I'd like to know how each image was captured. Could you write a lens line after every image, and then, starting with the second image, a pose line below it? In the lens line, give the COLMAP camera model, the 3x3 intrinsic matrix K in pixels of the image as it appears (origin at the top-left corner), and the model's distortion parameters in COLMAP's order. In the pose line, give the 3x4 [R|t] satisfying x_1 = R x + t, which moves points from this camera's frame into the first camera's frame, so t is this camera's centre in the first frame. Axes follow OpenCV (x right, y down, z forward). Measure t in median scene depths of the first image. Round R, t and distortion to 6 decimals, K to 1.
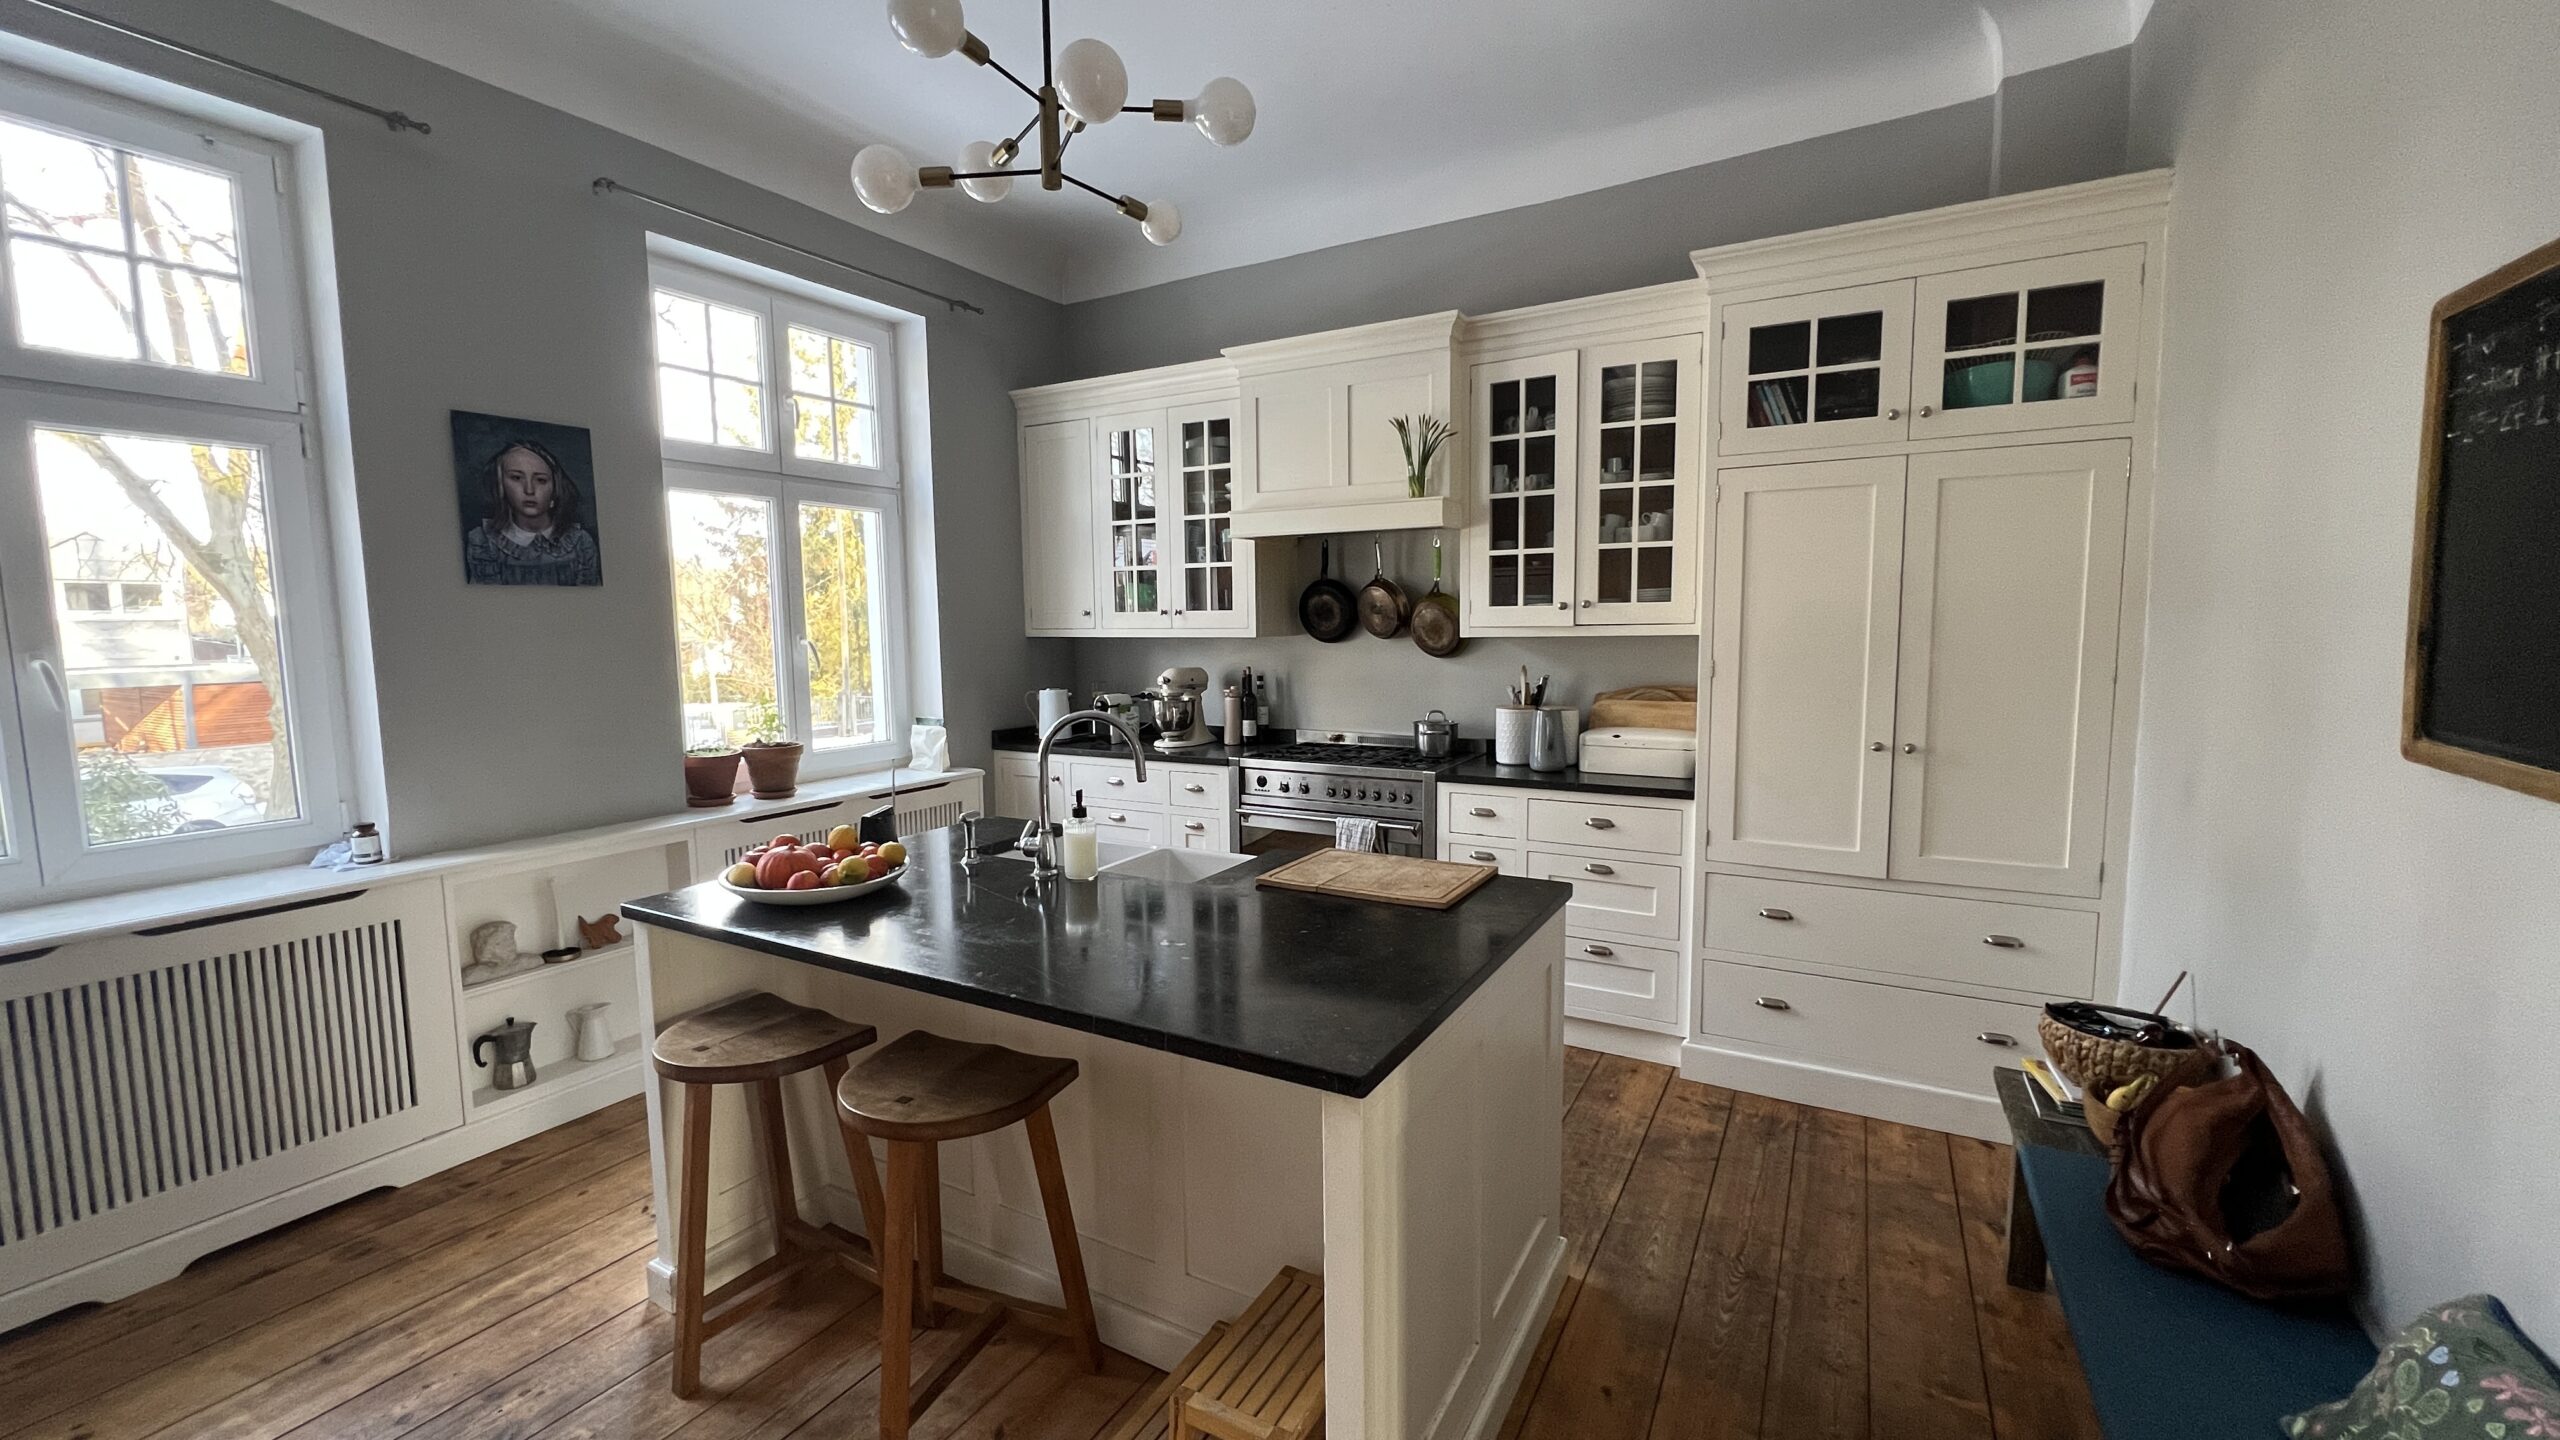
lens RADIAL K [[1022.4, 0, 1280.2], [0, 1022.4, 714.8], [0, 0, 1]] dist [0.001459, 0.000048]
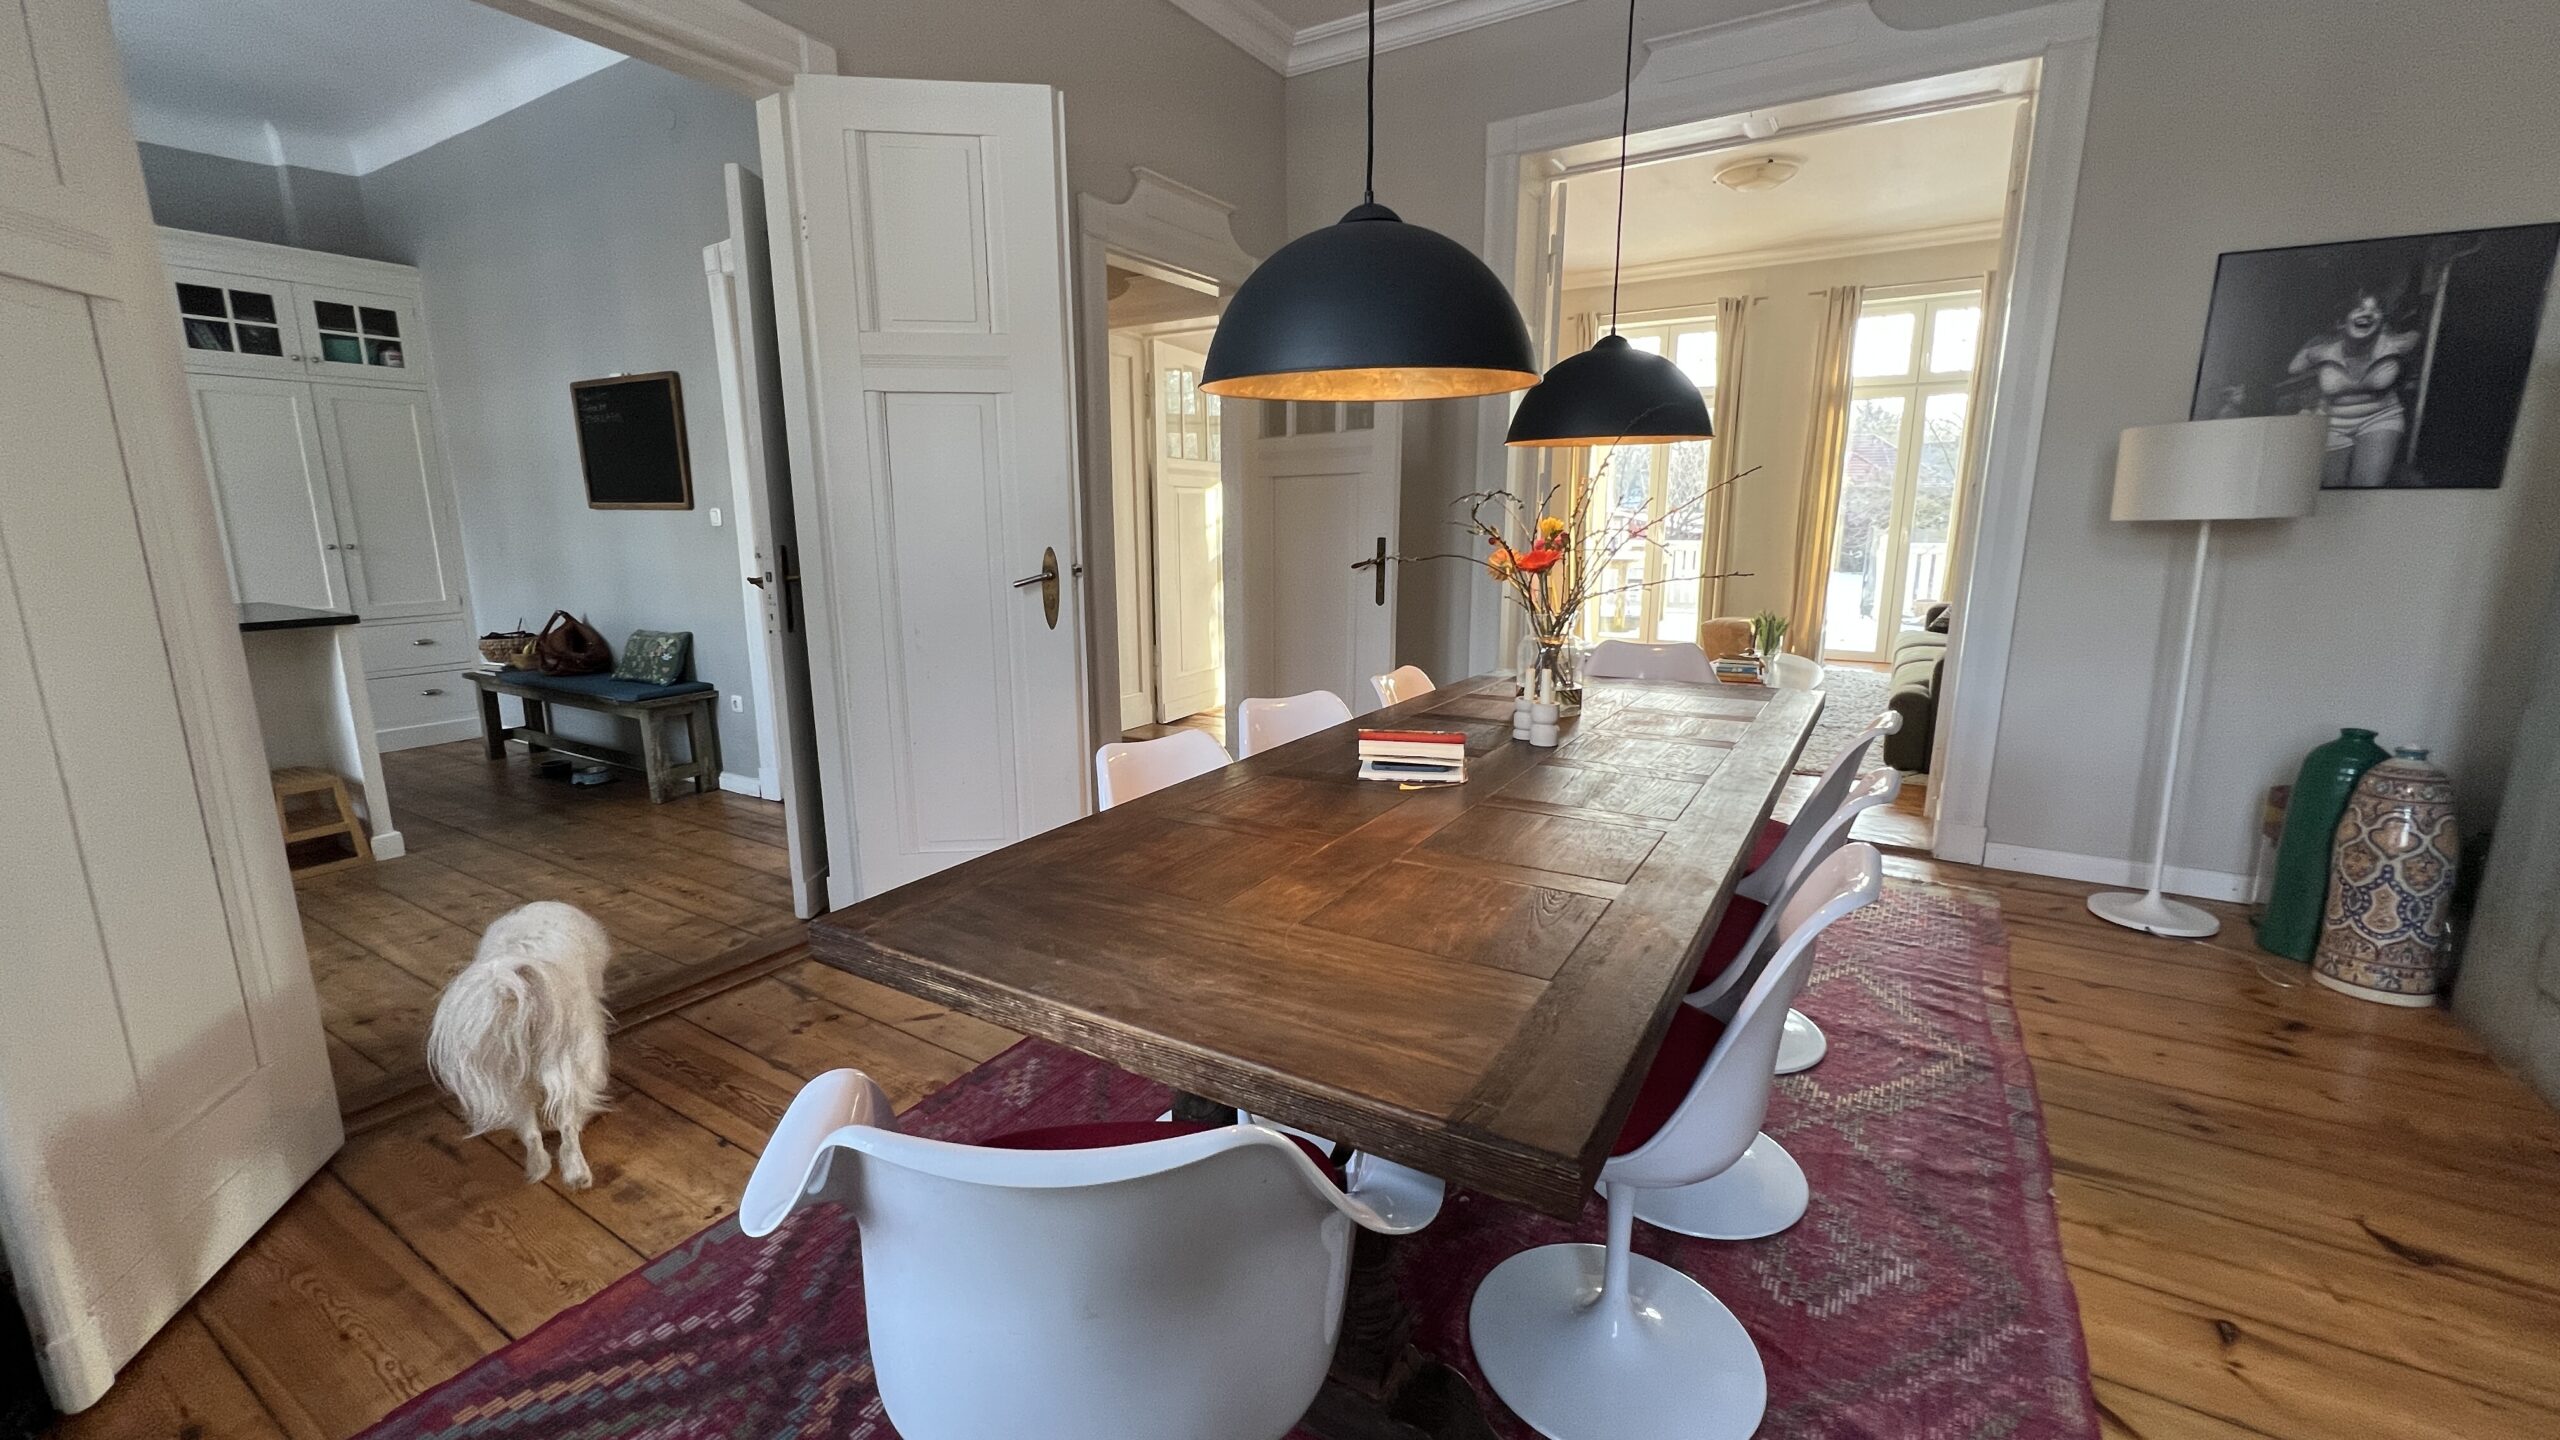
lens RADIAL K [[1003.4, 0, 1280.0], [0, 1003.4, 720.0], [0, 0, 1]] dist [-0.007462, -0.000018]
pose [[0.037090, -0.187489, 0.981566, -0.908837], [0.098240, 0.978168, 0.183128, 0.137923], [-0.994471, 0.089637, 0.054699, -0.586527]]
